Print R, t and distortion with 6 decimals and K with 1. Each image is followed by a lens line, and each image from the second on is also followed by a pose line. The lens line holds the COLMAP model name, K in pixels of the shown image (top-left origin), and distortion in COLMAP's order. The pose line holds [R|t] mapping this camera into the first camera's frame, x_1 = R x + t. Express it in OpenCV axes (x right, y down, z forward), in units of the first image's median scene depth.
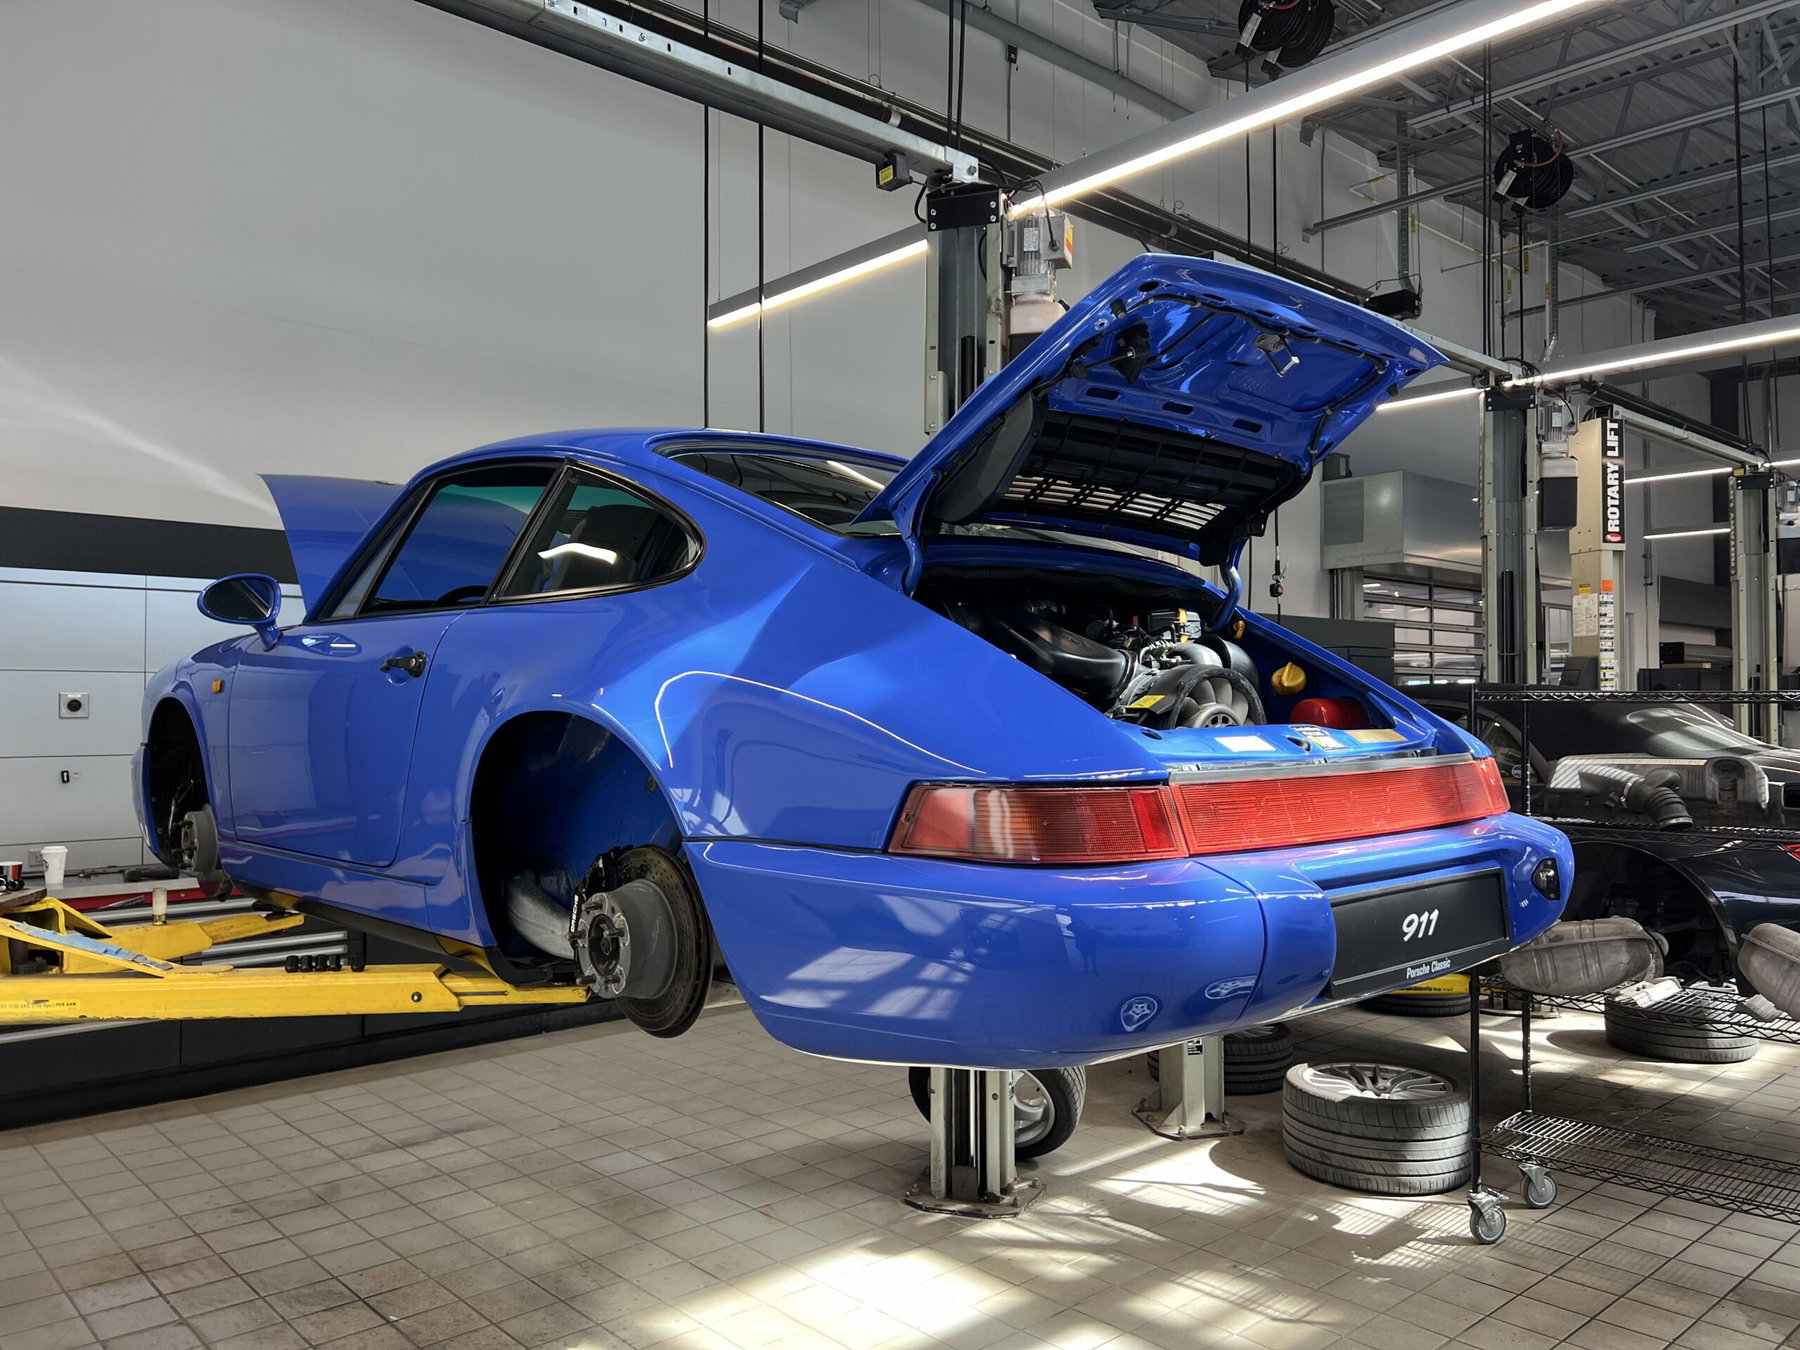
lens RADIAL K [[1354.6, 0, 916.8], [0, 1354.6, 672.9], [0, 0, 1]] dist [0.055003, -0.062960]
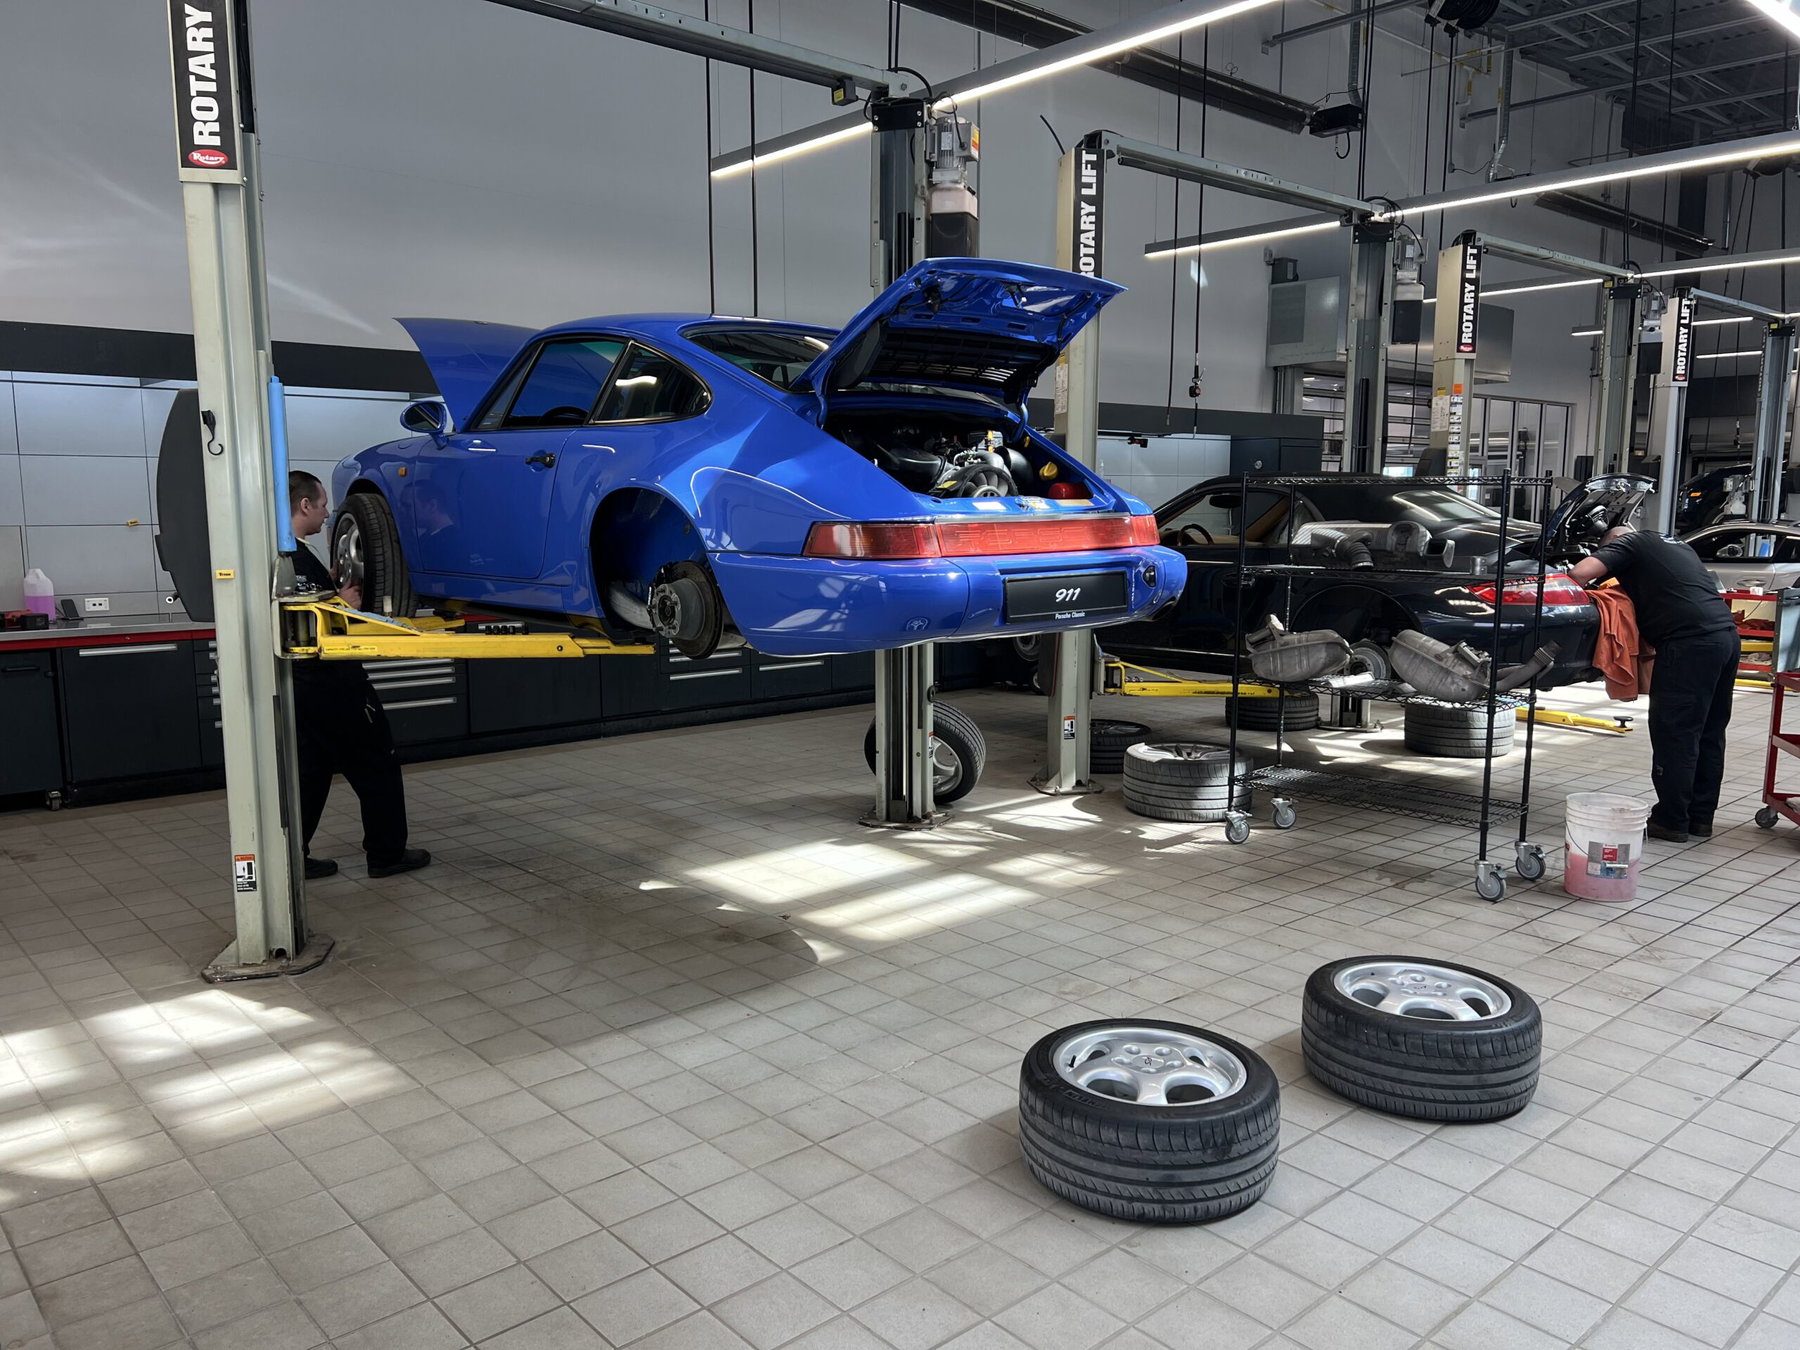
lens RADIAL K [[1344.2, 0, 916.2], [0, 1344.2, 684.2], [0, 0, 1]] dist [0.120077, -0.190807]
pose [[0.999939, 0.003804, -0.010349, 0.072214], [-0.002056, 0.986472, 0.163916, -0.005953], [0.010833, -0.163885, 0.986420, -0.451639]]
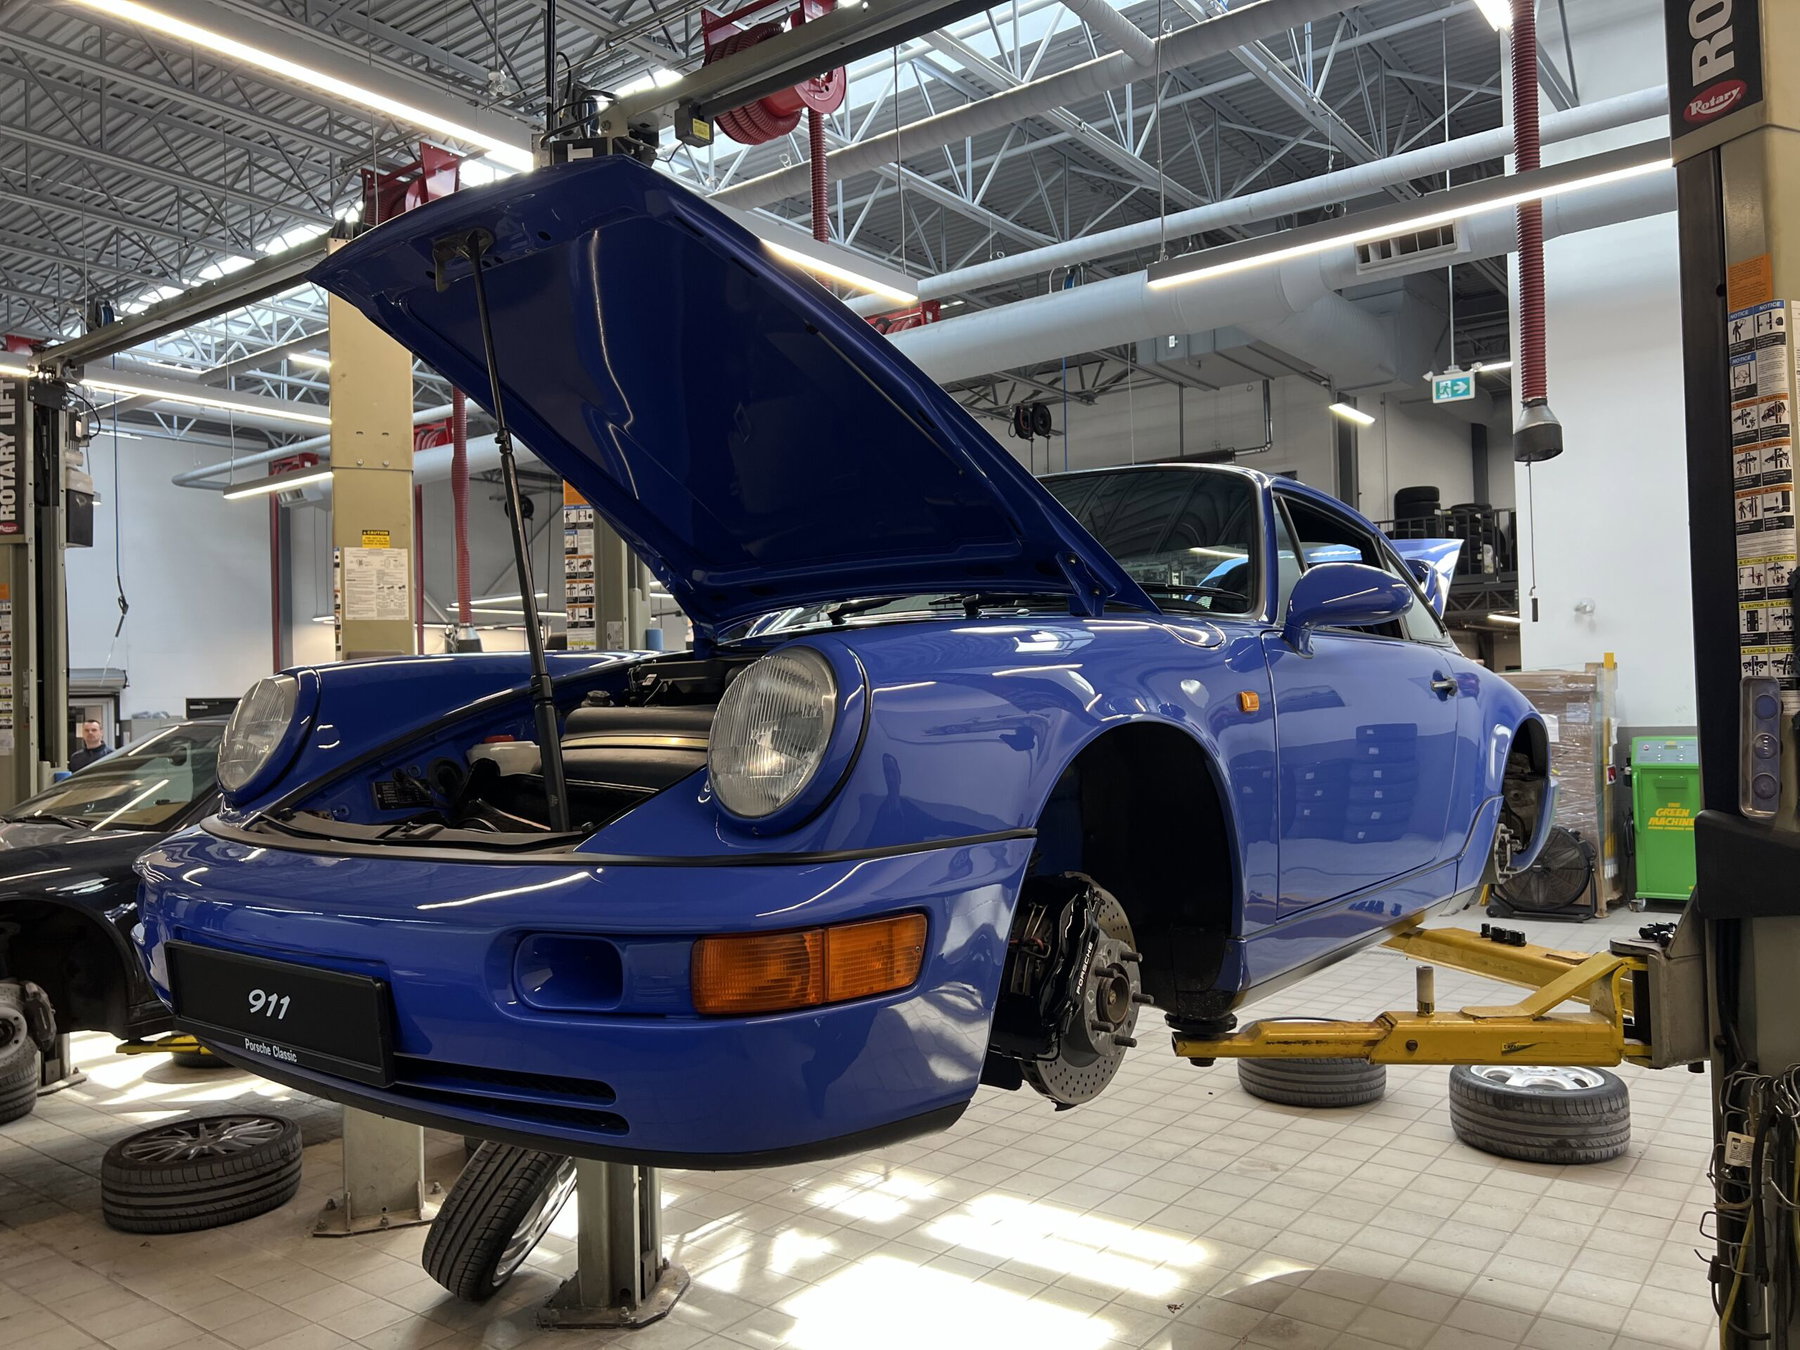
lens RADIAL K [[1354.6, 0, 916.8], [0, 1354.6, 672.9], [0, 0, 1]] dist [0.055003, -0.062960]
pose [[-0.172734, 0.032031, 0.984448, -0.909053], [0.001067, 0.999477, -0.032332, 0.016087], [-0.984968, -0.004535, -0.172677, 1.019963]]
